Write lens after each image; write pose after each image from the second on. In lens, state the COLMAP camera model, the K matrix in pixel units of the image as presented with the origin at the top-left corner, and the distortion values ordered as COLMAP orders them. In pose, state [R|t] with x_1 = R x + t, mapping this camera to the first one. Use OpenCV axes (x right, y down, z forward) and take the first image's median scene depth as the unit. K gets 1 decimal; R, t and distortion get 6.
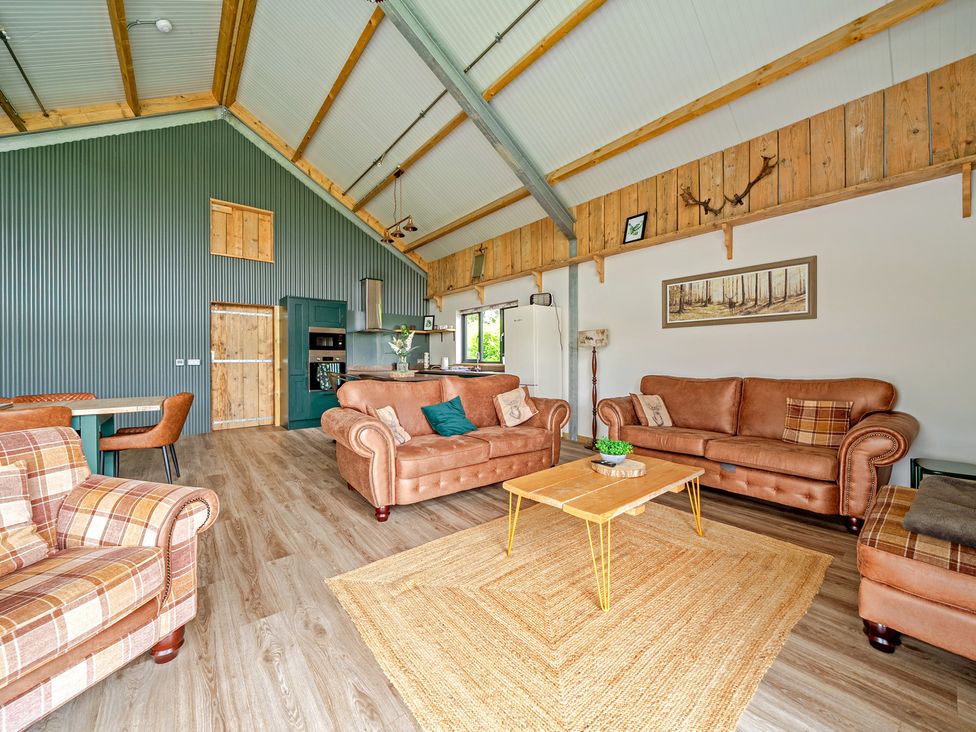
lens RADIAL K [[379.7, 0, 478.0], [0, 379.7, 365.1], [0, 0, 1]] dist [-0.002163, -0.000565]
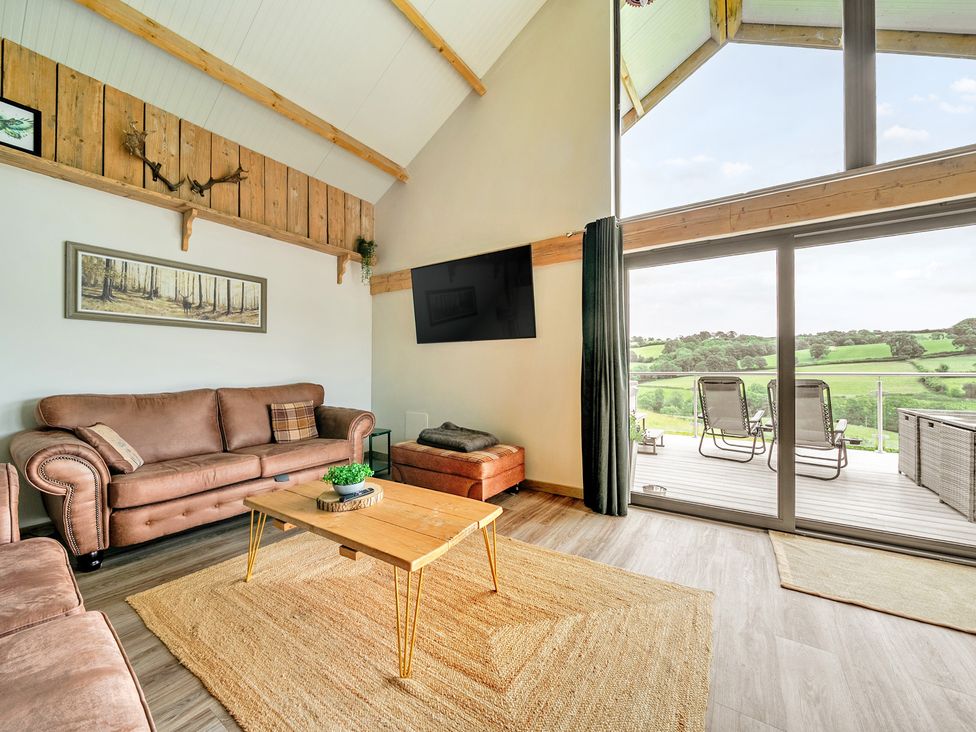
lens RADIAL K [[379.7, 0, 478.0], [0, 379.7, 365.1], [0, 0, 1]] dist [-0.002163, -0.000565]
pose [[-0.291662, 0.005940, 0.956503, -0.311814], [0.009459, 0.999950, -0.003326, -0.012703], [-0.956475, 0.008077, -0.291704, 0.569549]]
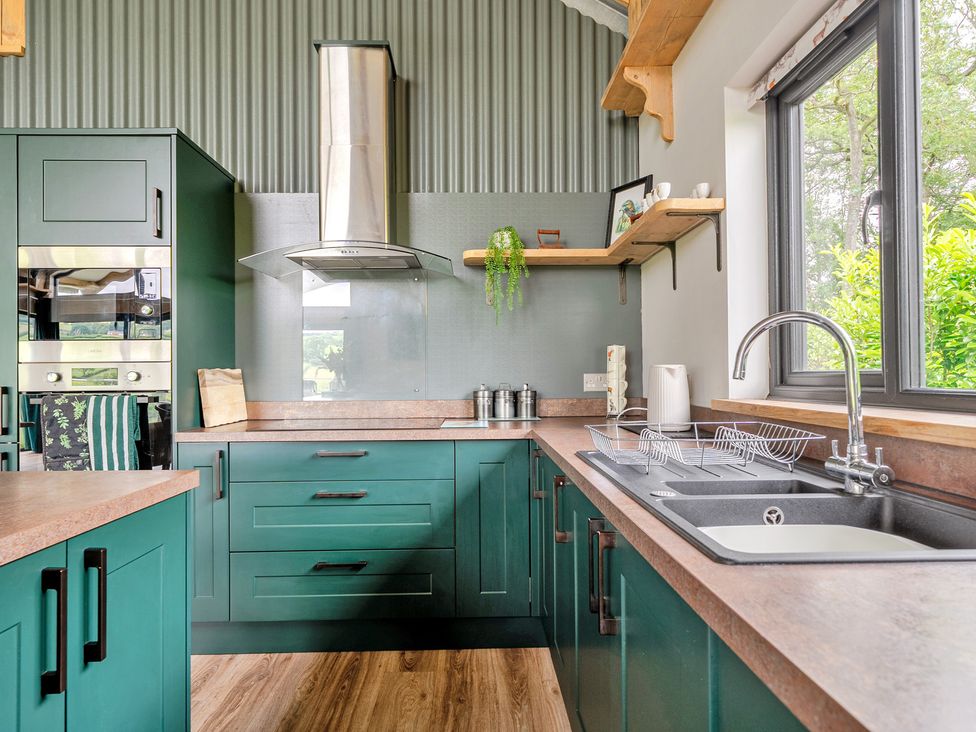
lens RADIAL K [[580.4, 0, 488.0], [0, 580.4, 366.0], [0, 0, 1]] dist [-0.003747, -0.001106]
pose [[0.791967, -0.019935, -0.610238, 0.026997], [0.002517, 0.999565, -0.029388, -0.020031], [0.610558, 0.021739, 0.791673, 1.419083]]
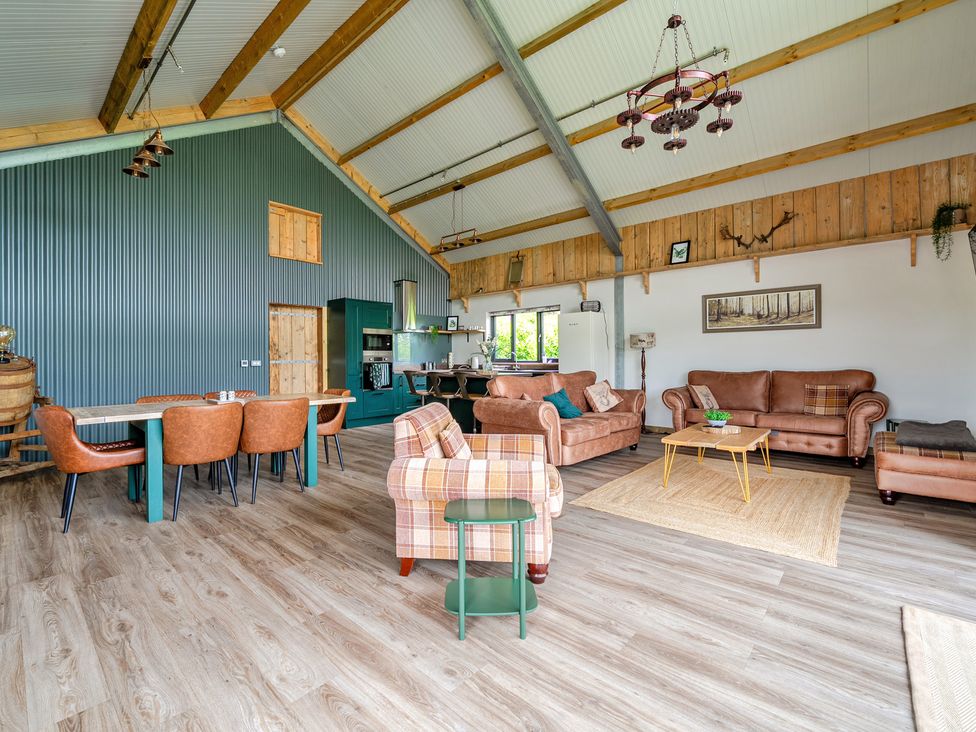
lens RADIAL K [[433.2, 0, 479.6], [0, 433.2, 362.0], [0, 0, 1]] dist [0.000814, 0.000458]
pose [[0.988849, -0.006973, 0.148757, -0.486320], [0.008274, 0.999933, -0.008131, 0.004599], [-0.148690, 0.009271, 0.988840, -0.328032]]
